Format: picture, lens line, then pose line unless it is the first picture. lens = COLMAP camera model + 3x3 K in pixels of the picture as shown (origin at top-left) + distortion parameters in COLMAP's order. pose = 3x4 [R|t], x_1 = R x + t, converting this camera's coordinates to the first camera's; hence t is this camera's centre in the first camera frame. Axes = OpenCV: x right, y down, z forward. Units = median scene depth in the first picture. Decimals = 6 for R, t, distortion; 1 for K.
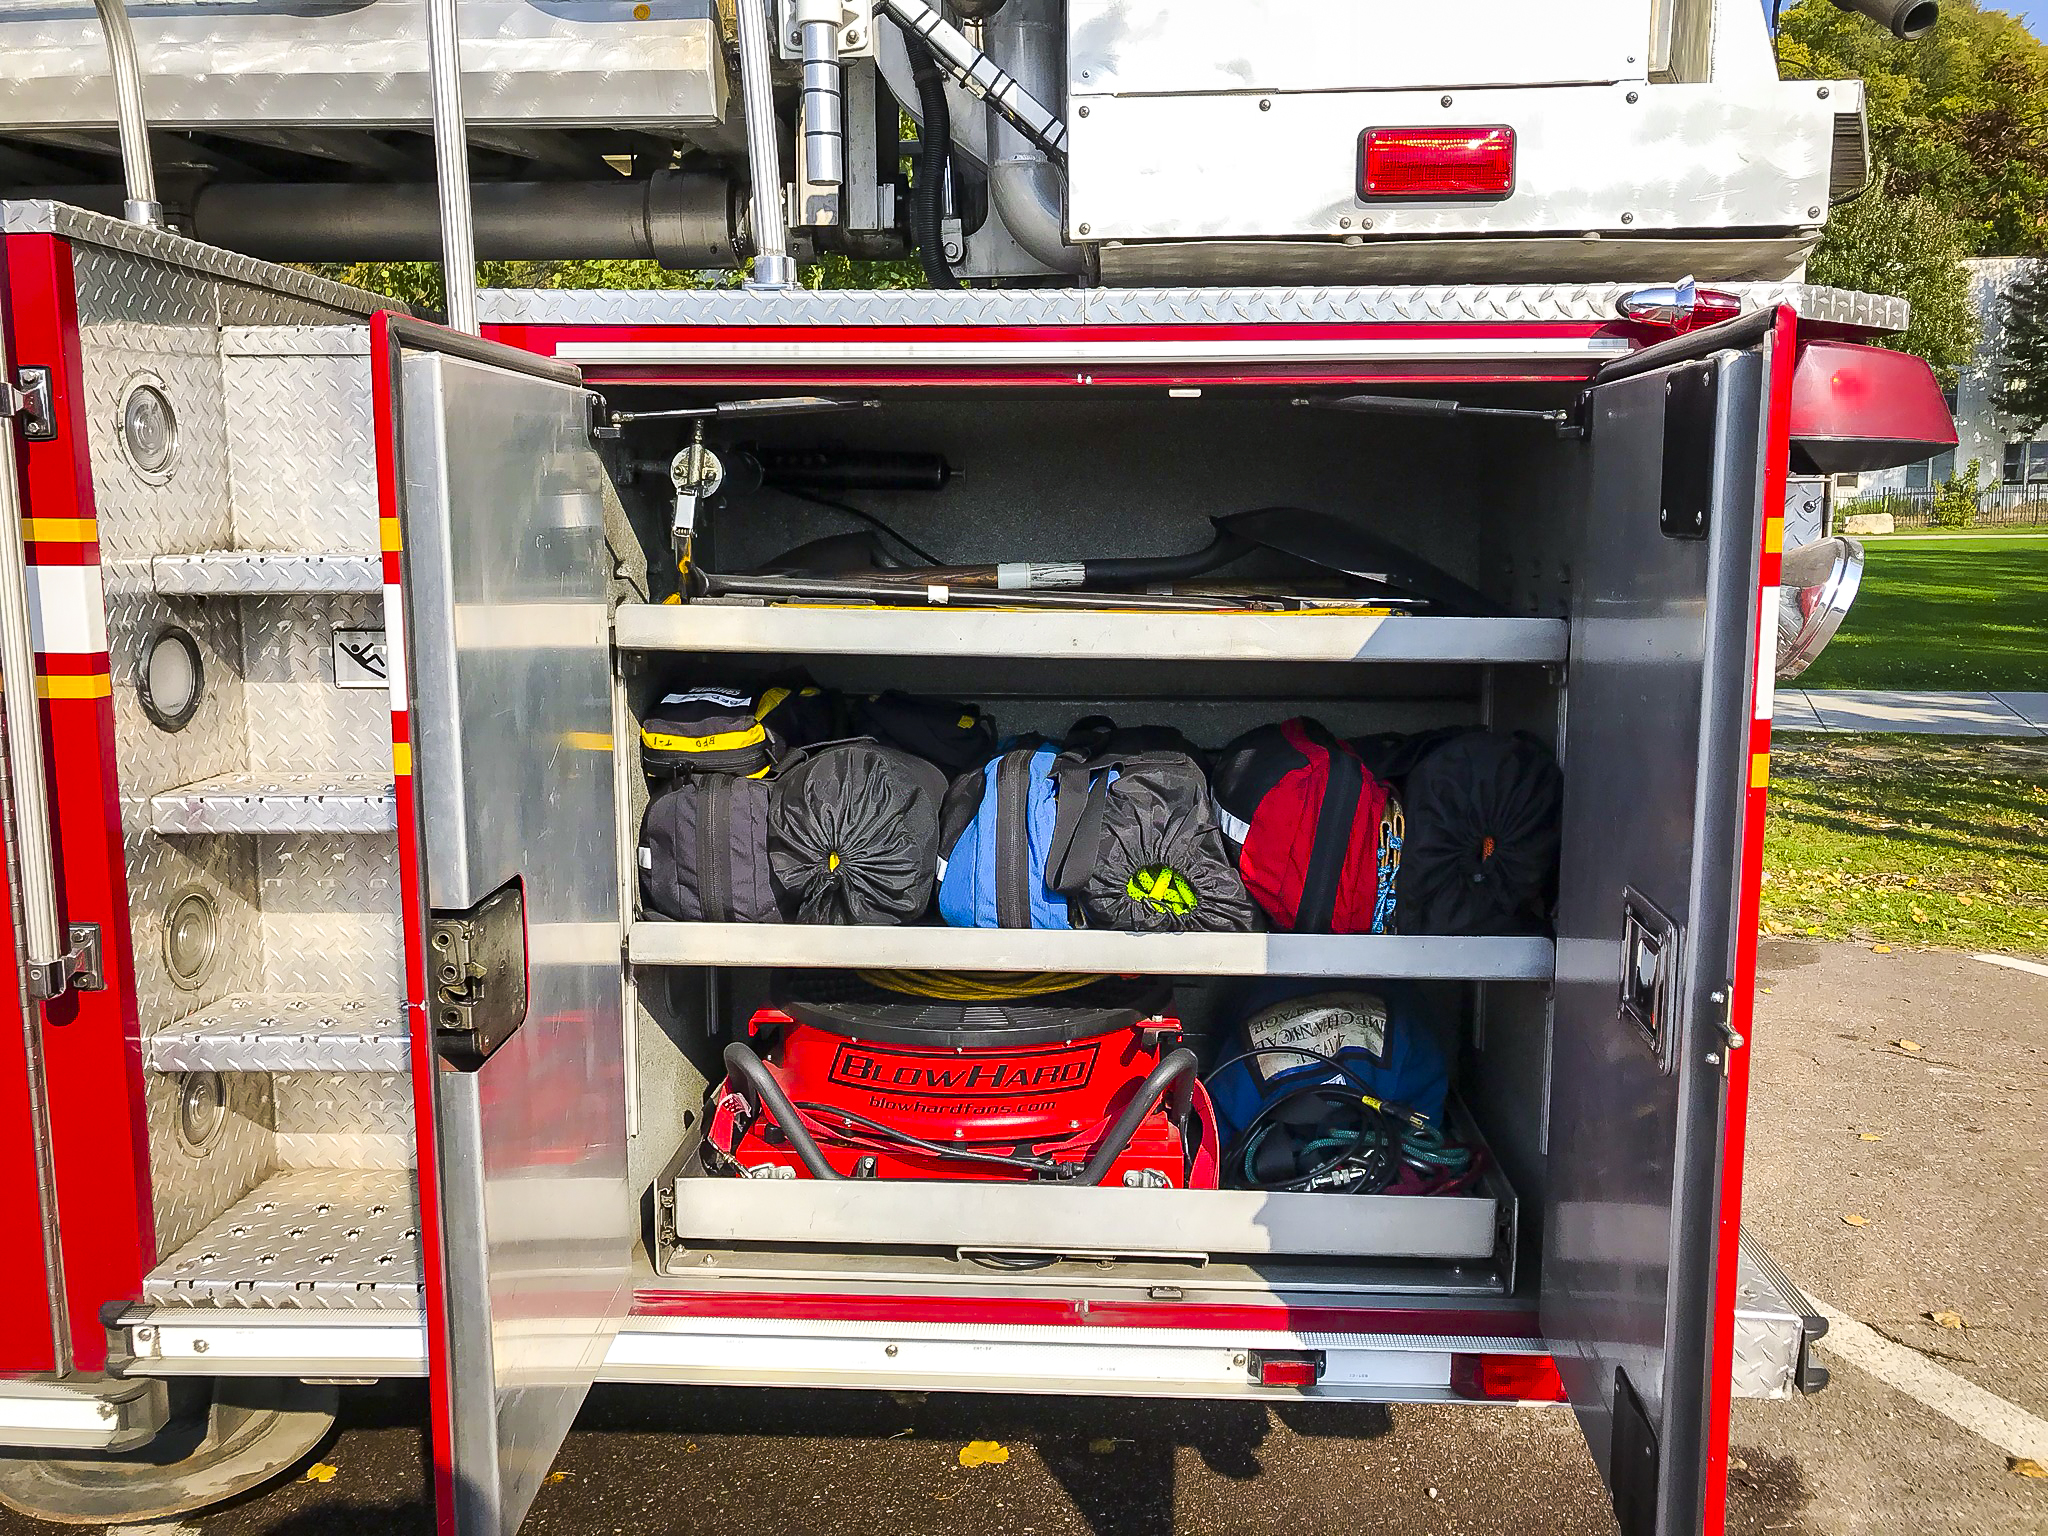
lens RADIAL K [[1699.8, 0, 1025.0], [0, 1699.8, 771.1], [0, 0, 1]] dist [0.047022, -0.016177]
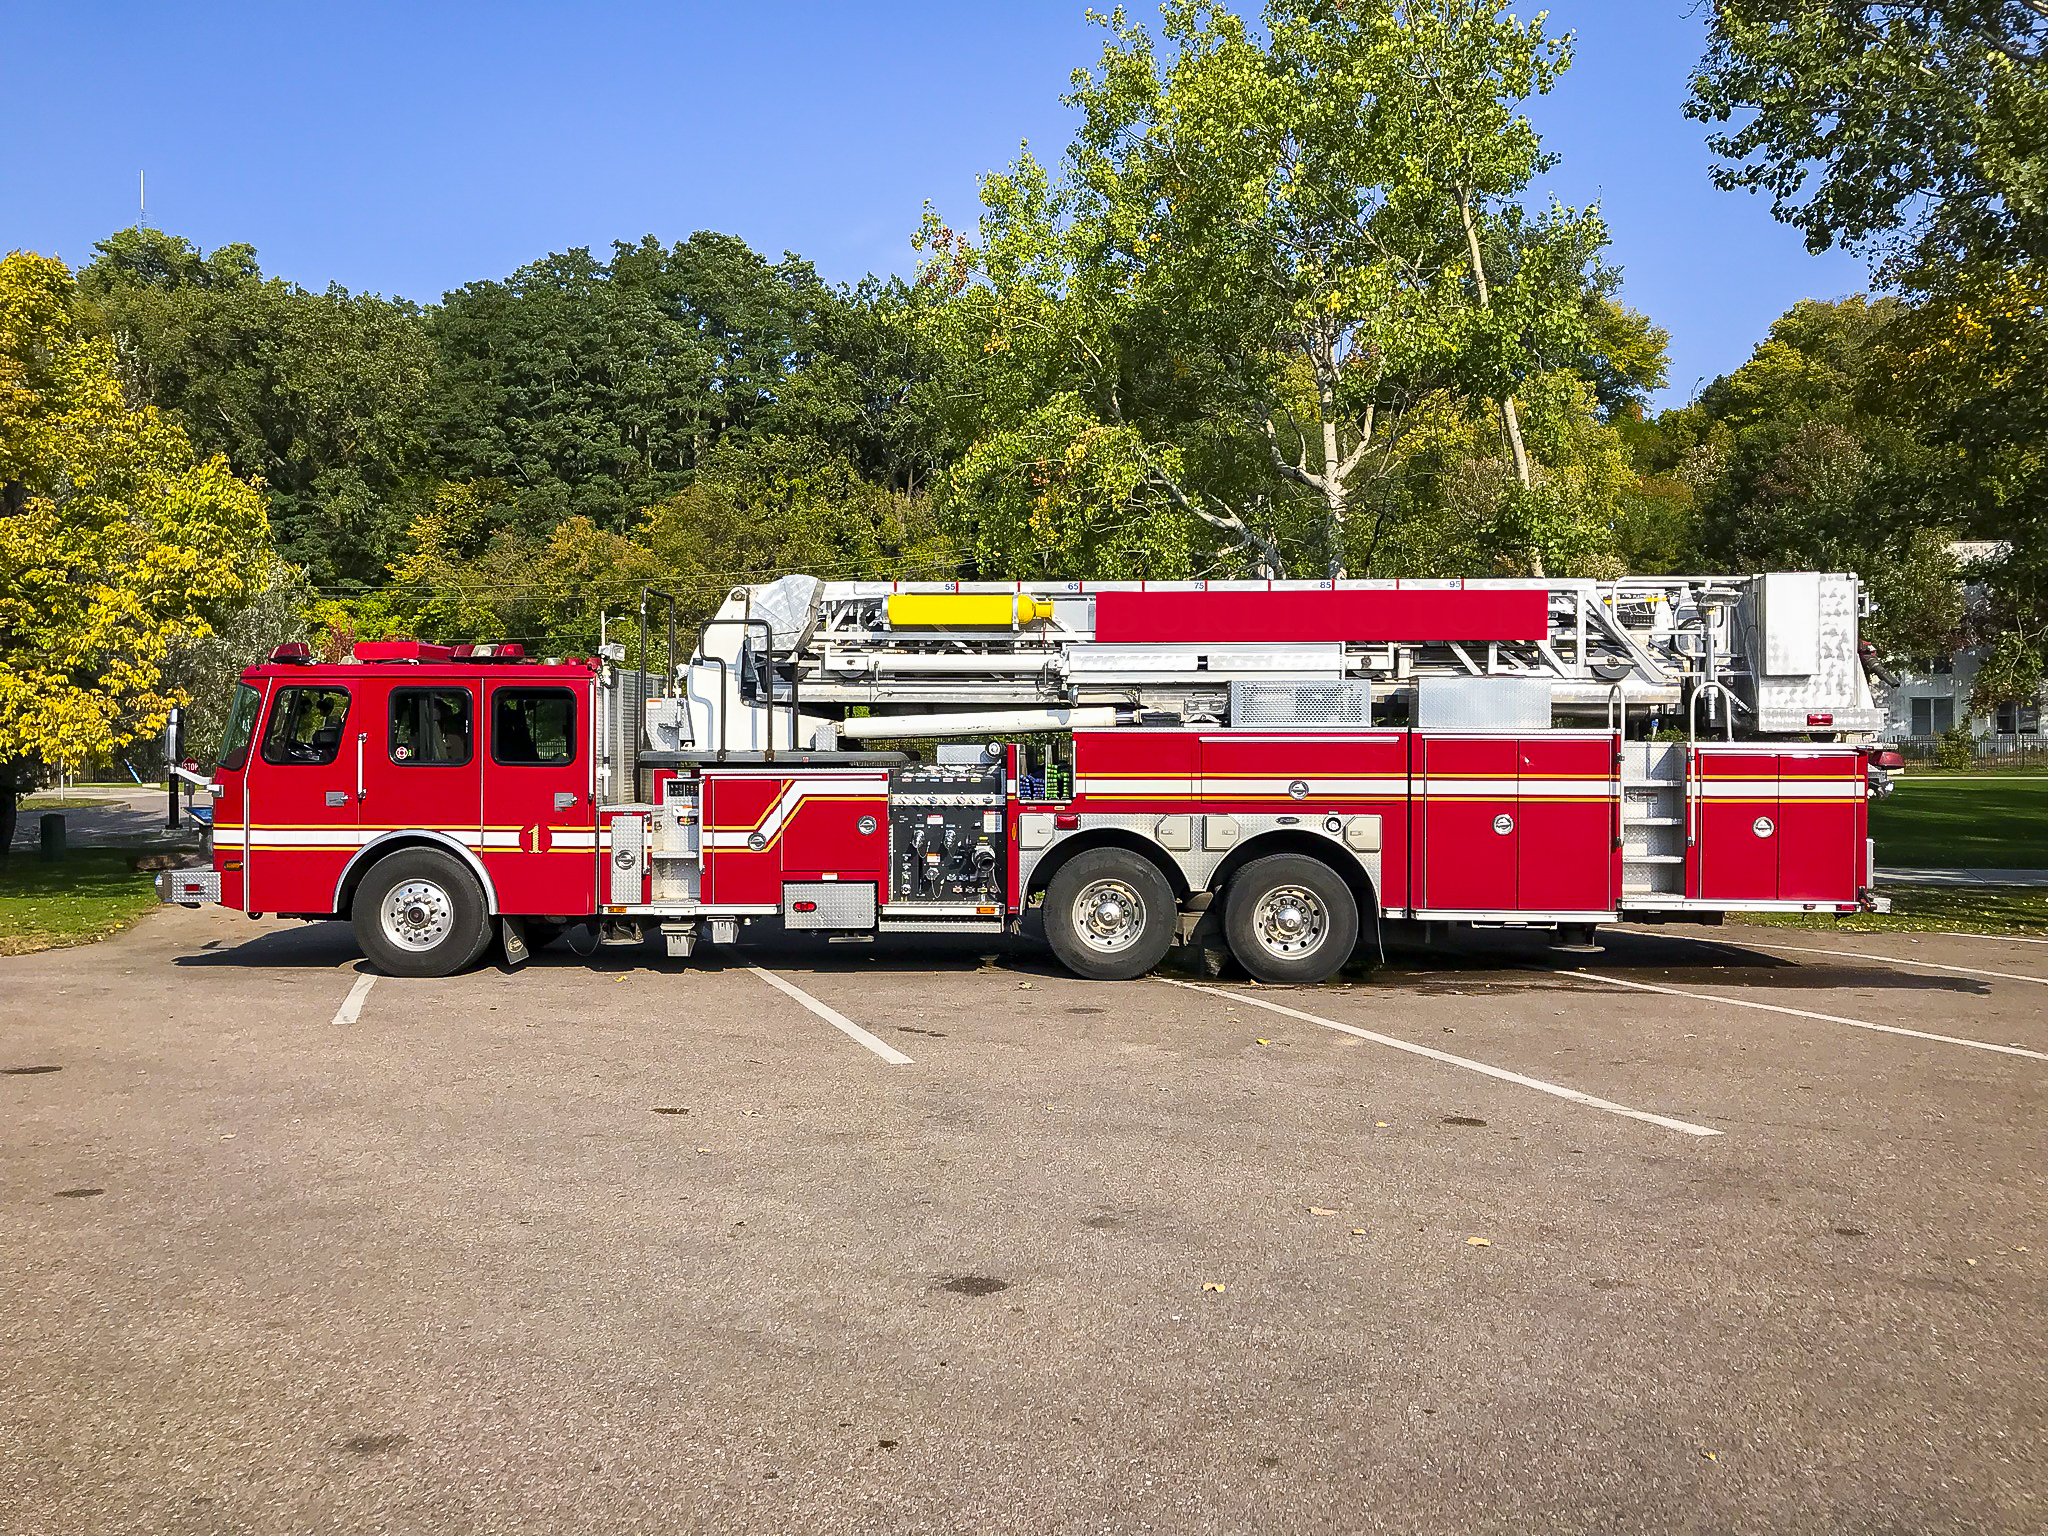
lens RADIAL K [[1699.8, 0, 1030.9], [0, 1699.8, 773.5], [0, 0, 1]] dist [0.047022, -0.016177]
pose [[0.999957, 0.005846, -0.007256, -2.568010], [-0.006768, 0.990923, -0.134257, 0.700051], [0.006406, 0.134300, 0.990920, -5.178448]]
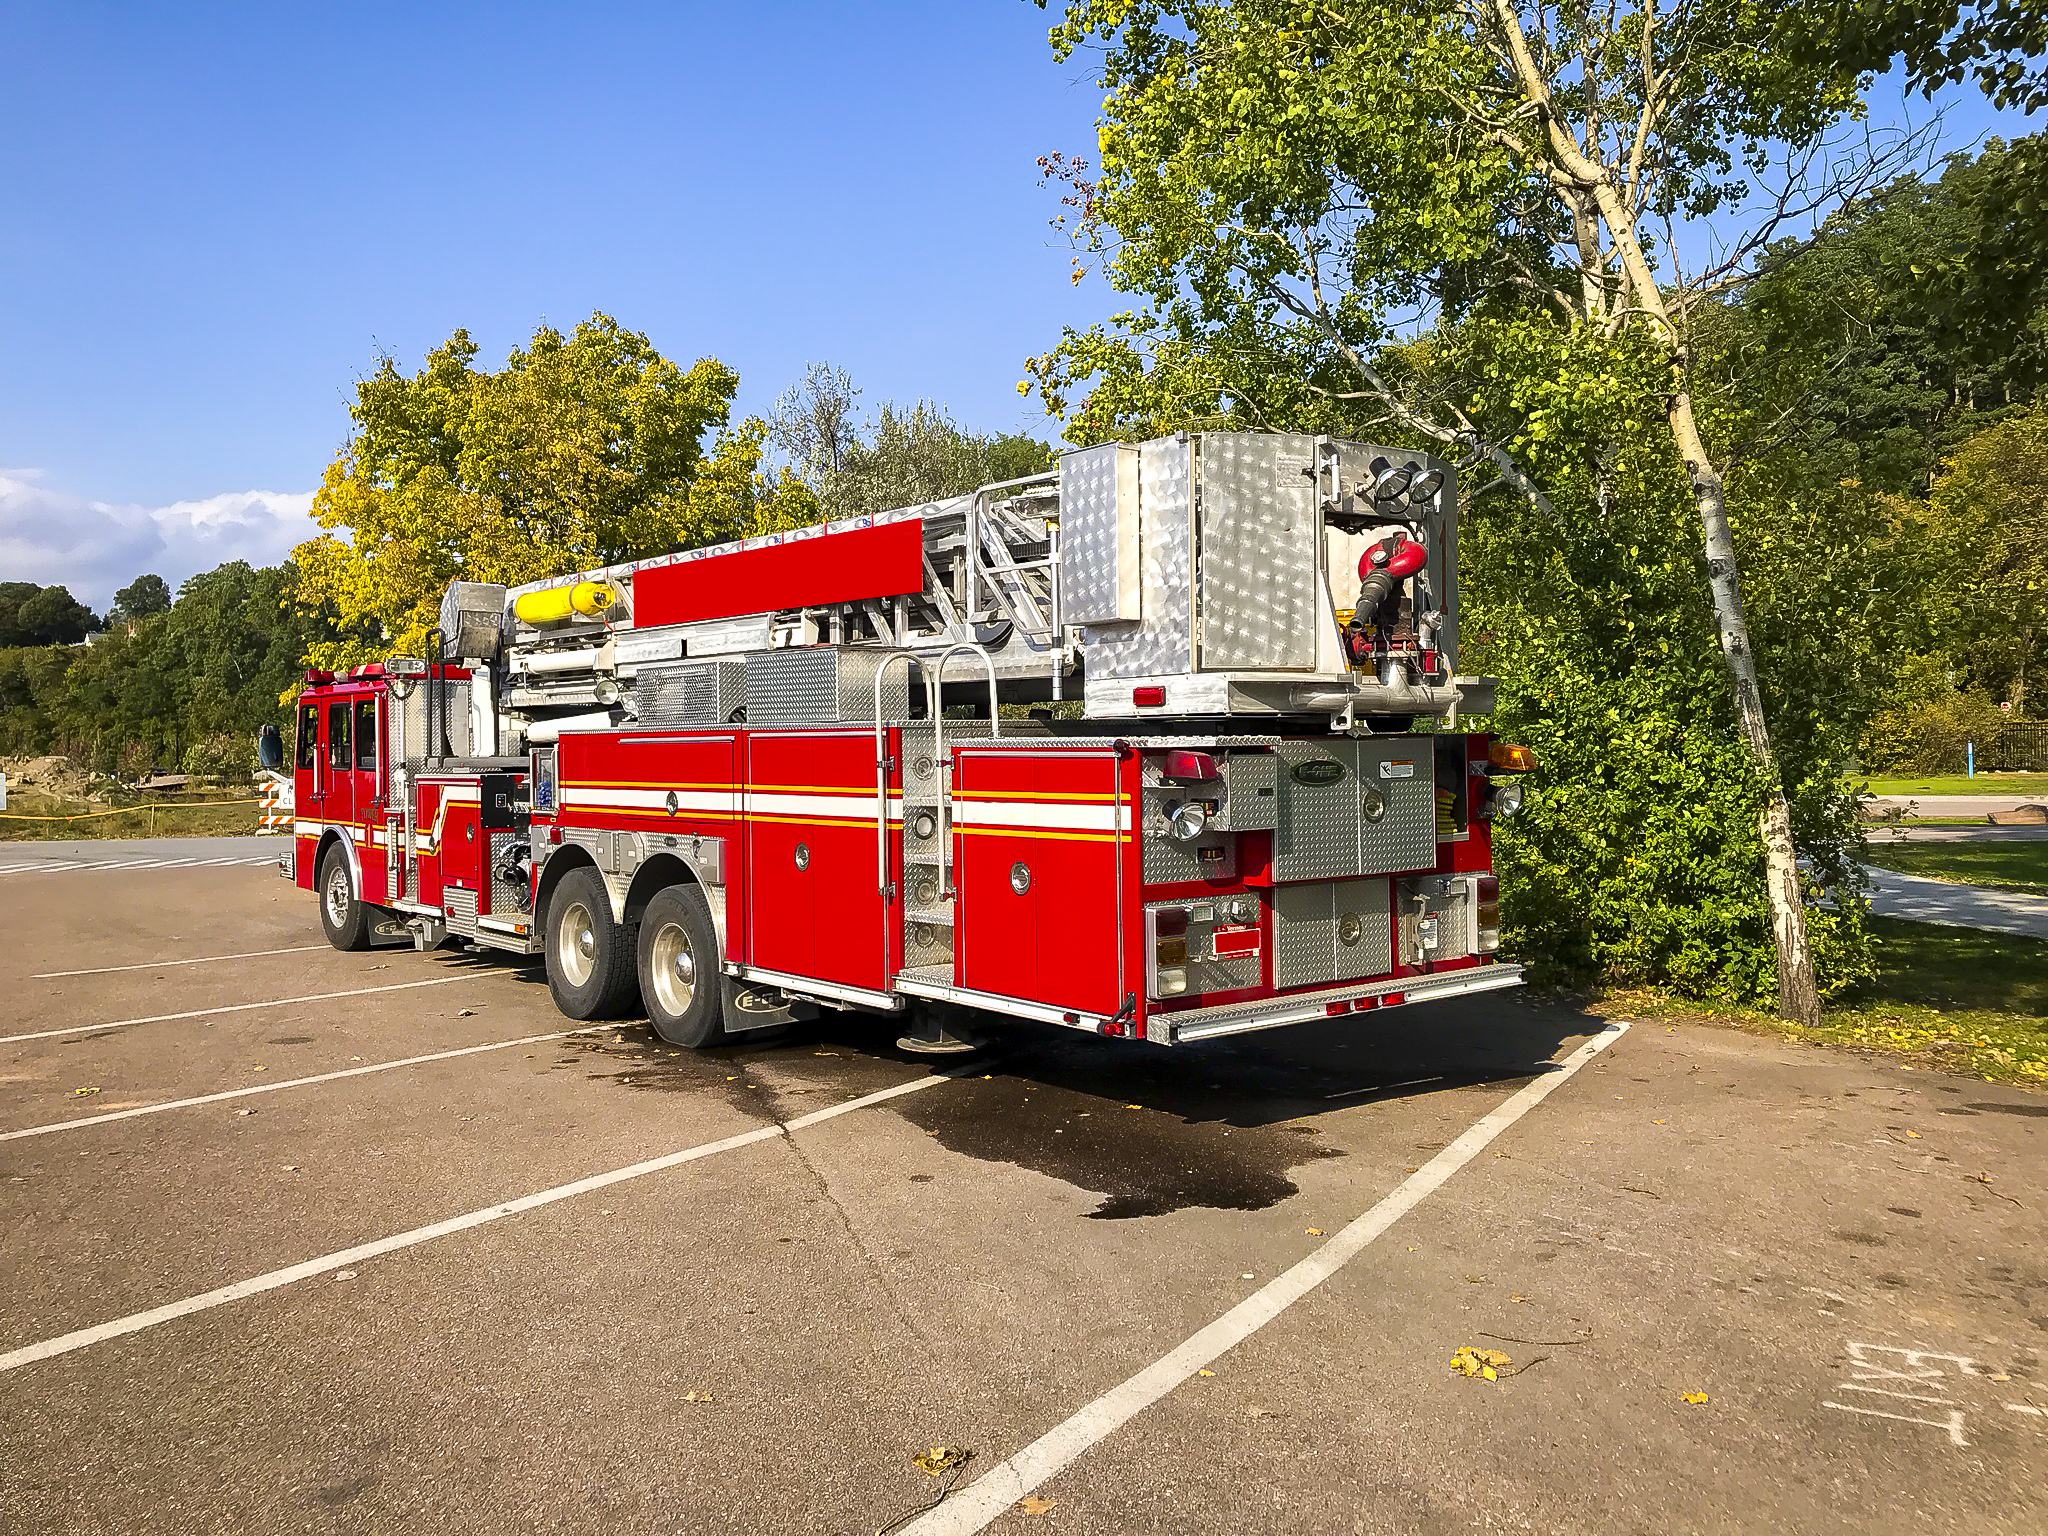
lens RADIAL K [[1699.8, 0, 1028.8], [0, 1699.8, 760.9], [0, 0, 1]] dist [0.047022, -0.016177]
pose [[0.660878, 0.004648, -0.750479, 2.743122], [-0.105563, 0.990615, -0.086825, 0.117458], [0.743032, 0.136604, 0.655166, -1.507602]]
